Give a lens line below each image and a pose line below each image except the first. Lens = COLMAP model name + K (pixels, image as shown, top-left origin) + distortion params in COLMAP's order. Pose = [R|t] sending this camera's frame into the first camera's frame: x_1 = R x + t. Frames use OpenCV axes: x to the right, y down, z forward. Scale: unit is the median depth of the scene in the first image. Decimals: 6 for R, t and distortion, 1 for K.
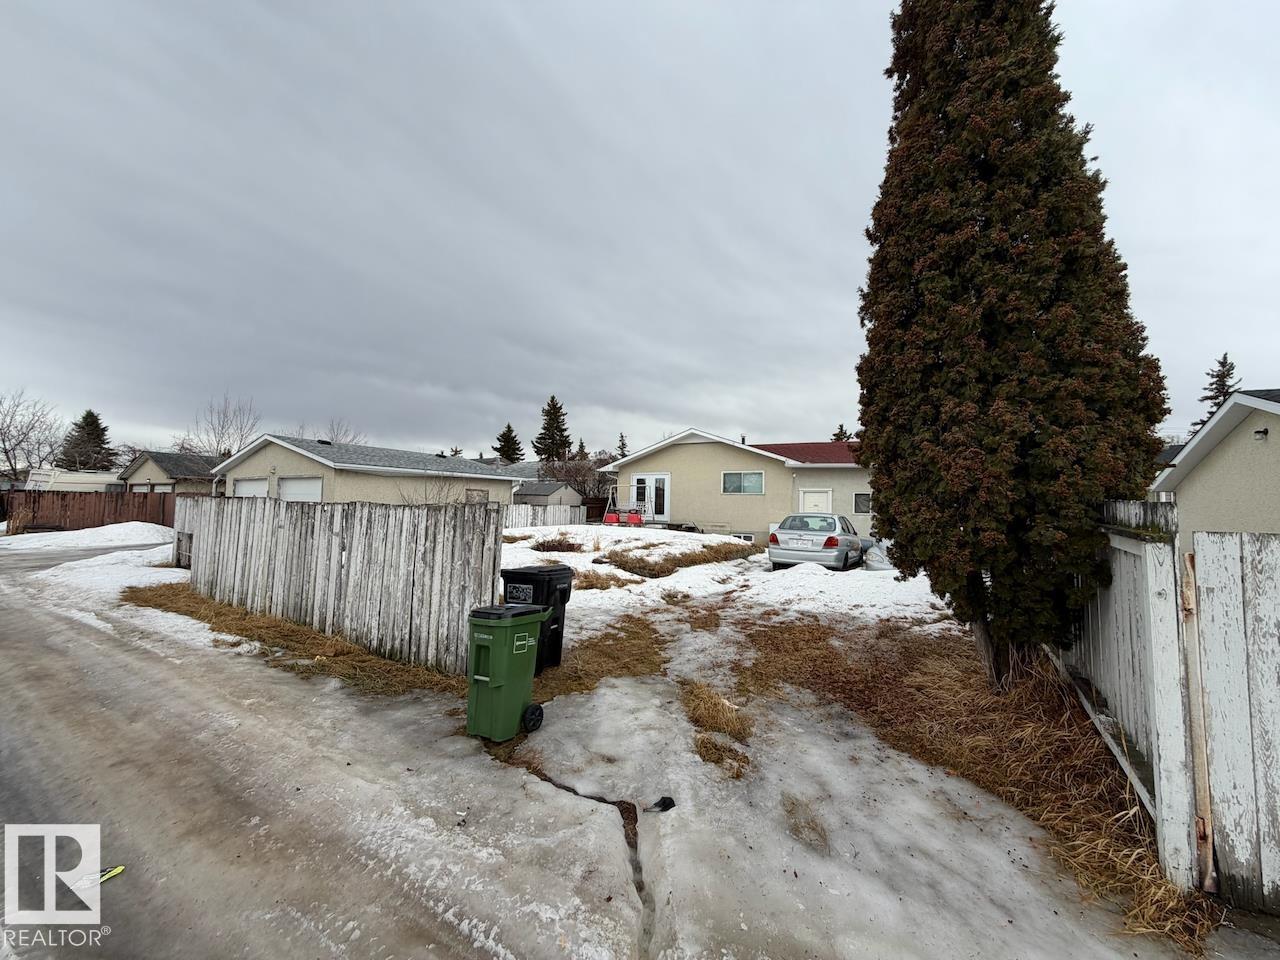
lens RADIAL K [[514.6, 0, 637.6], [0, 514.6, 480.2], [0, 0, 1]] dist [0.002425, 0.001235]
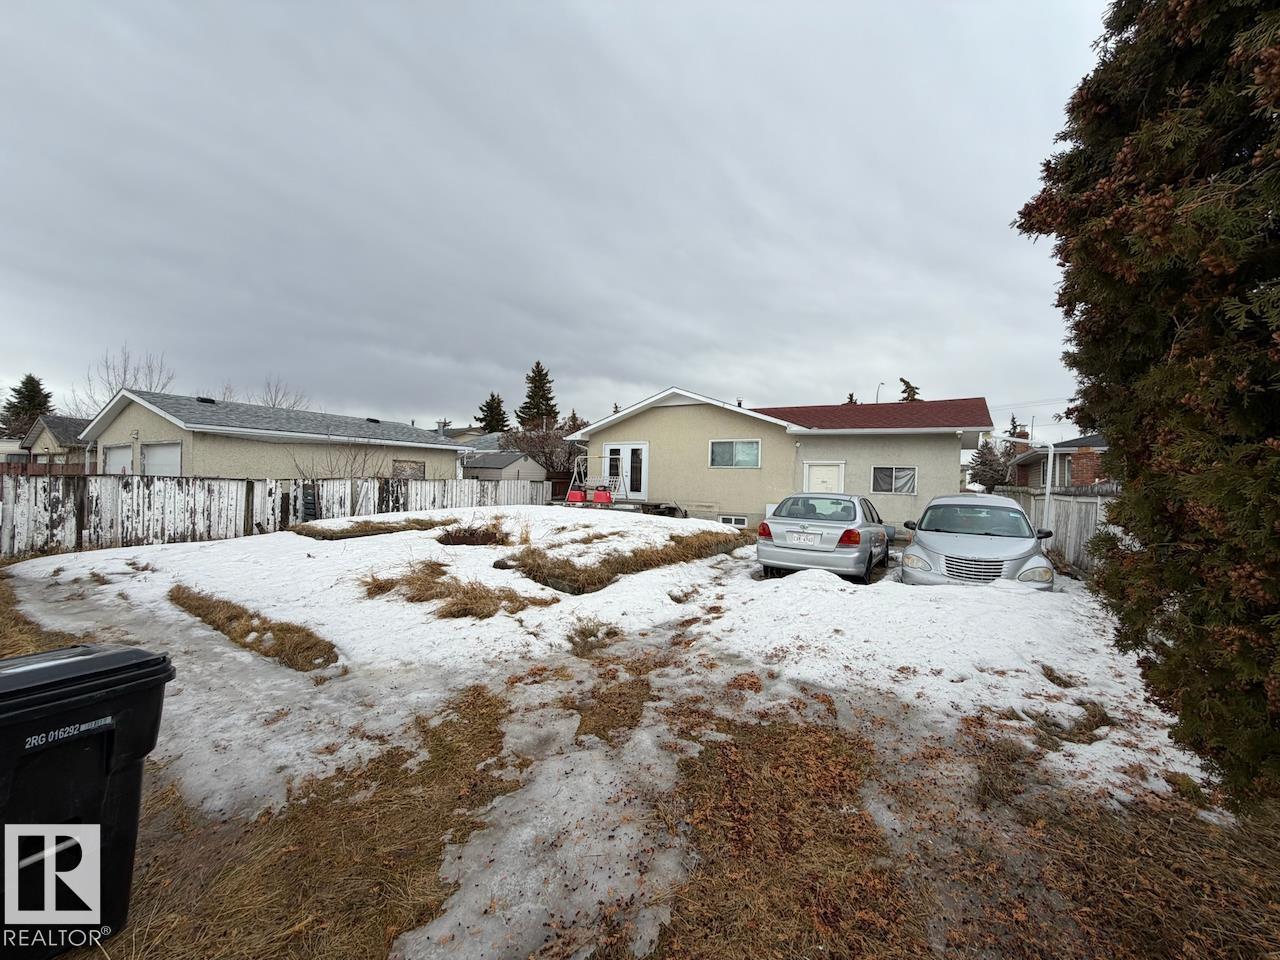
lens RADIAL K [[514.6, 0, 640.6], [0, 514.6, 481.6], [0, 0, 1]] dist [0.002425, 0.001235]
pose [[0.999988, 0.003228, -0.003799, 0.062427], [-0.003027, 0.998660, 0.051668, 0.008208], [0.003960, -0.051656, 0.998657, 0.196000]]
